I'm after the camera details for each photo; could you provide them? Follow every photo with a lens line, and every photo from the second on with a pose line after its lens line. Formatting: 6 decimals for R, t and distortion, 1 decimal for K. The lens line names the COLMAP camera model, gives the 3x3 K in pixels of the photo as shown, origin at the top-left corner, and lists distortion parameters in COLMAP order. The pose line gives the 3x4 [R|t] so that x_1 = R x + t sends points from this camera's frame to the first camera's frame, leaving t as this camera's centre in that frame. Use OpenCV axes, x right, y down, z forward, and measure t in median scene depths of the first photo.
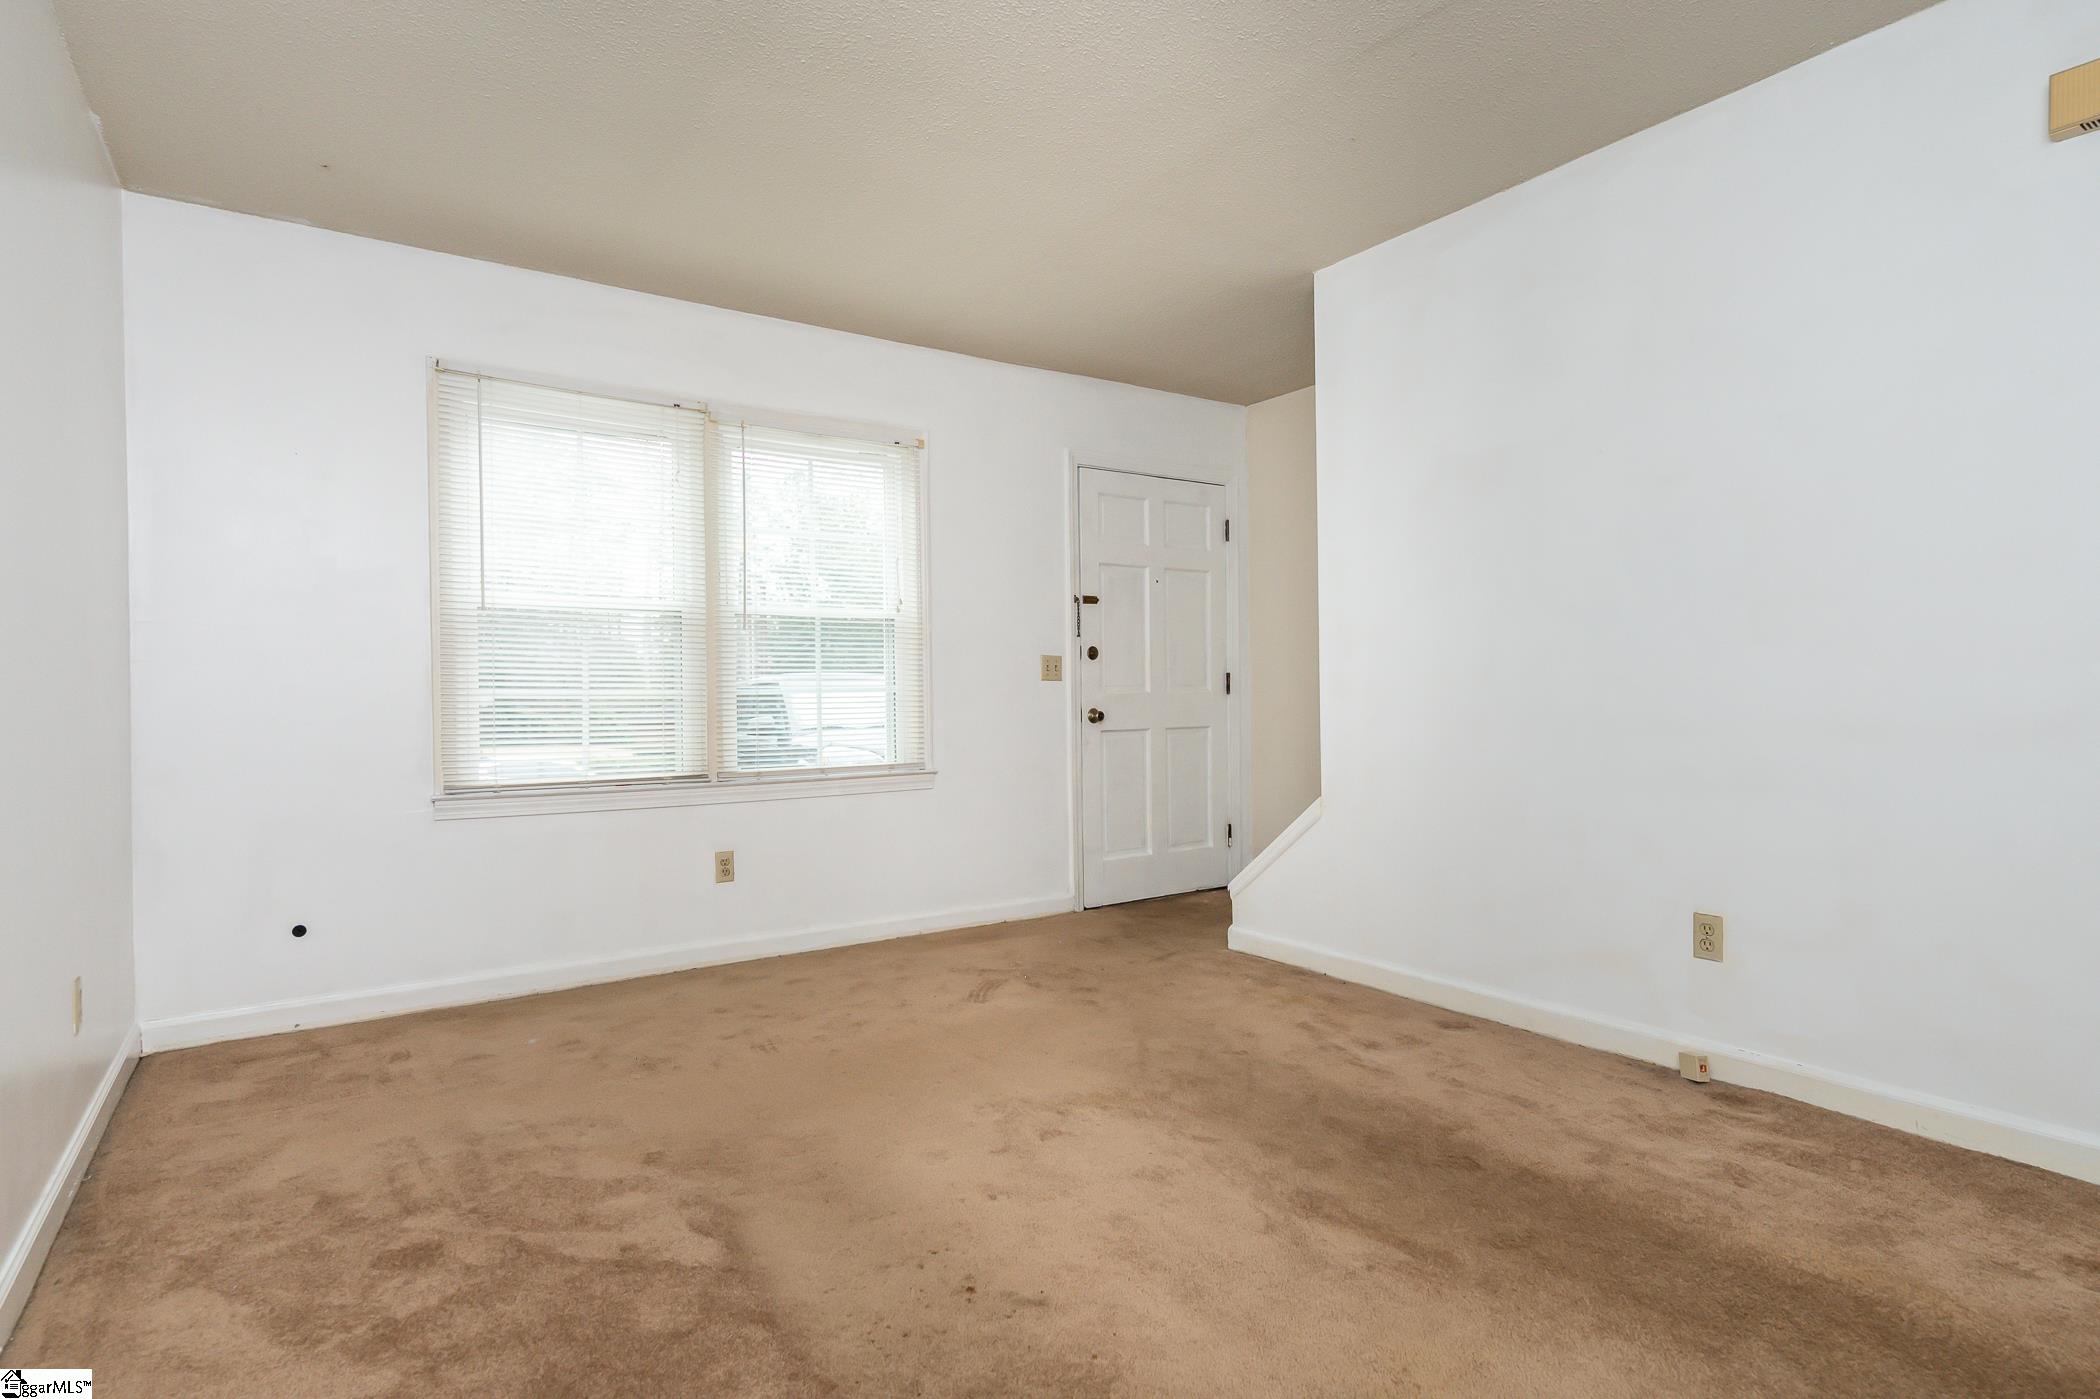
lens RADIAL K [[1091.0, 0, 1050.0], [0, 1091.0, 699.5], [0, 0, 1]] dist [0.016009, 0.000195]
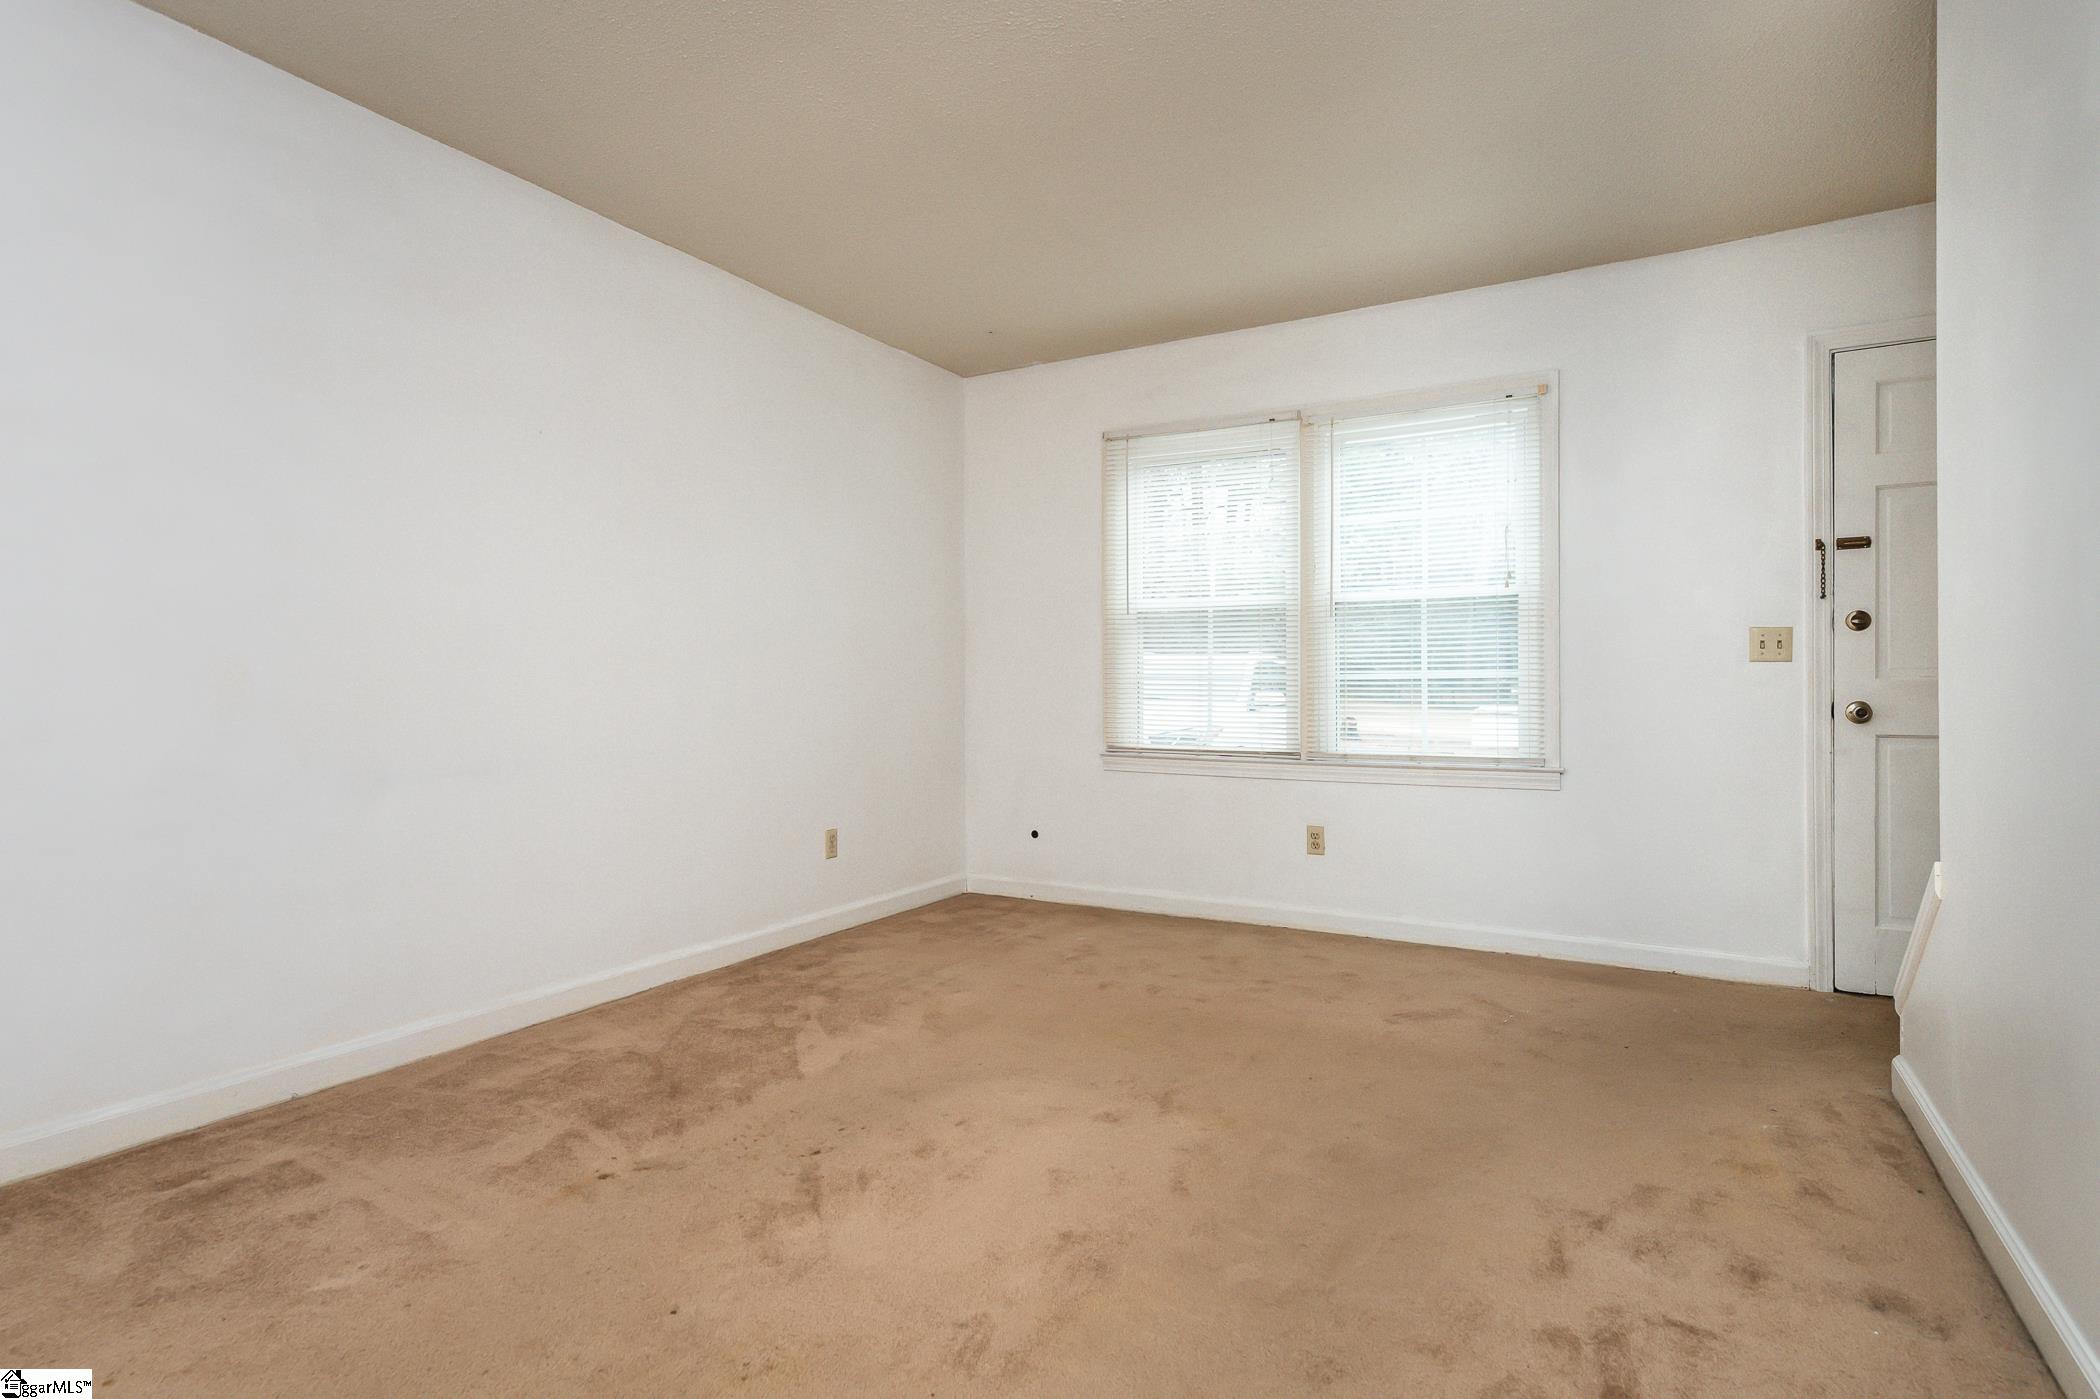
lens RADIAL K [[1045.9, 0, 1057.6], [0, 1045.9, 685.9], [0, 0, 1]] dist [0.001128, 0.000108]
pose [[0.441016, 0.010201, -0.897441, 0.507544], [-0.007896, 0.999941, 0.007486, -0.003250], [0.897465, 0.003785, 0.441070, 0.325308]]
